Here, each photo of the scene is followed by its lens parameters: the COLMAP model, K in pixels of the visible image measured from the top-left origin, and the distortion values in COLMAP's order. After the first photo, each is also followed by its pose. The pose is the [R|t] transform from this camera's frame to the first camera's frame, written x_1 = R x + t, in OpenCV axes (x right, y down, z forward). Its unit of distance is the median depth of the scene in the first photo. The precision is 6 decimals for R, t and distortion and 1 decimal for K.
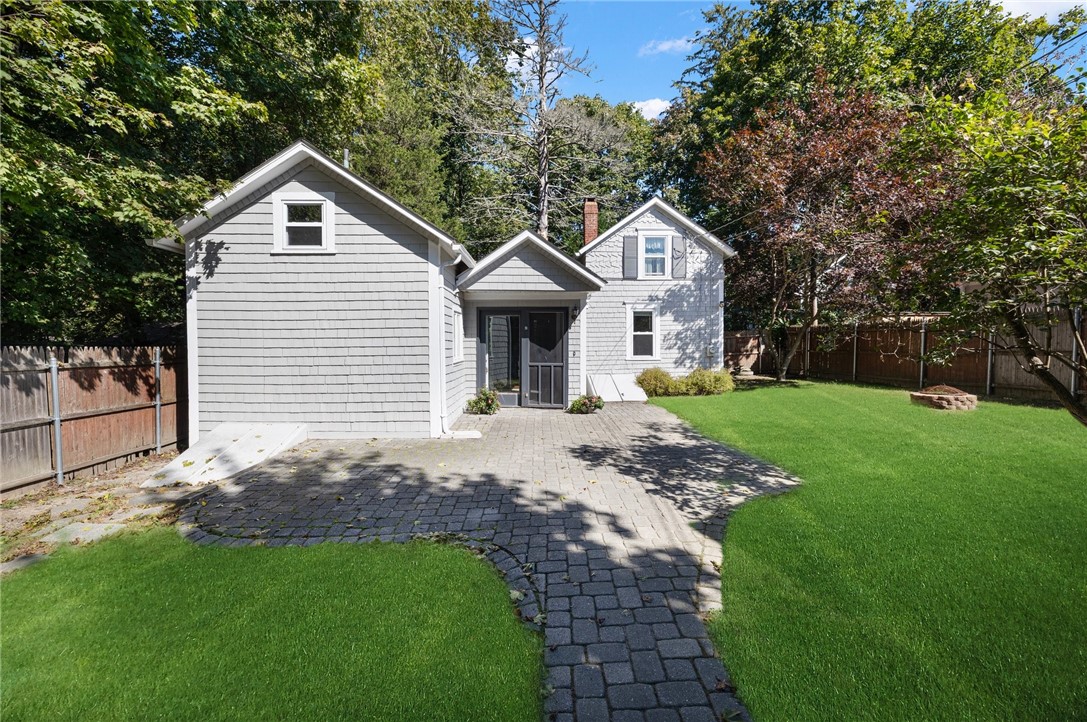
lens RADIAL K [[453.0, 0, 543.5], [0, 453.0, 361.0], [0, 0, 1]] dist [0.001334, 0.000112]
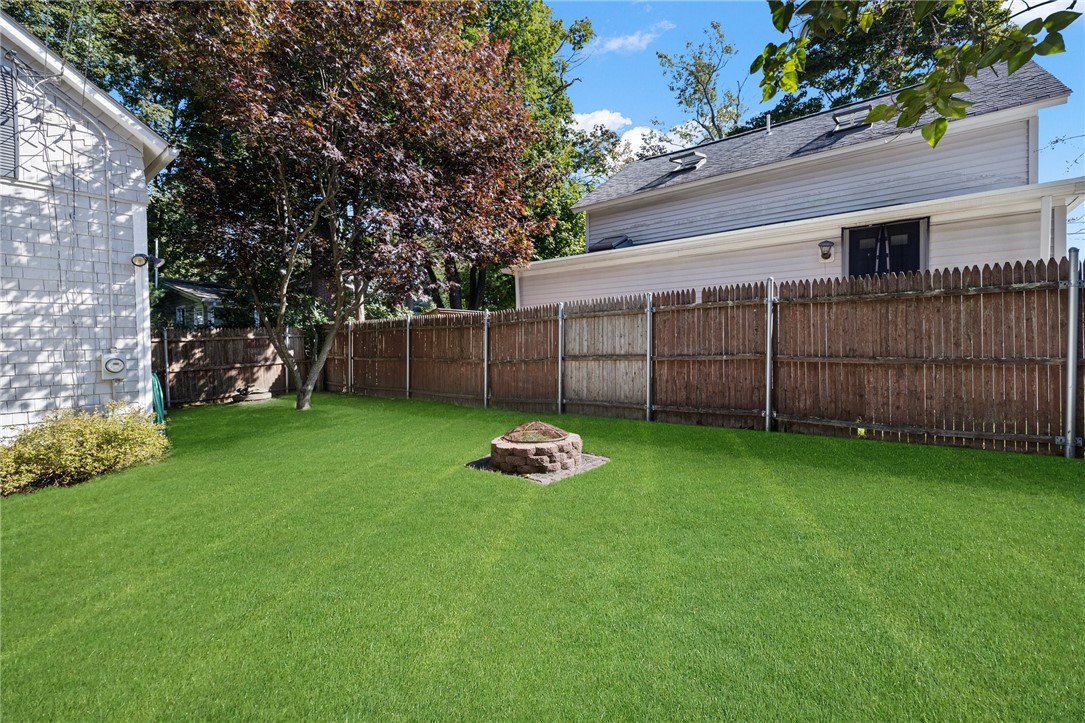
lens RADIAL K [[460.9, 0, 536.8], [0, 460.9, 350.6], [0, 0, 1]] dist [0.000421, 0.000148]
pose [[0.654779, -0.013763, 0.755695, 0.303527], [0.038226, 0.999158, -0.014924, -0.015305], [-0.754853, 0.038660, 0.654754, 0.414634]]
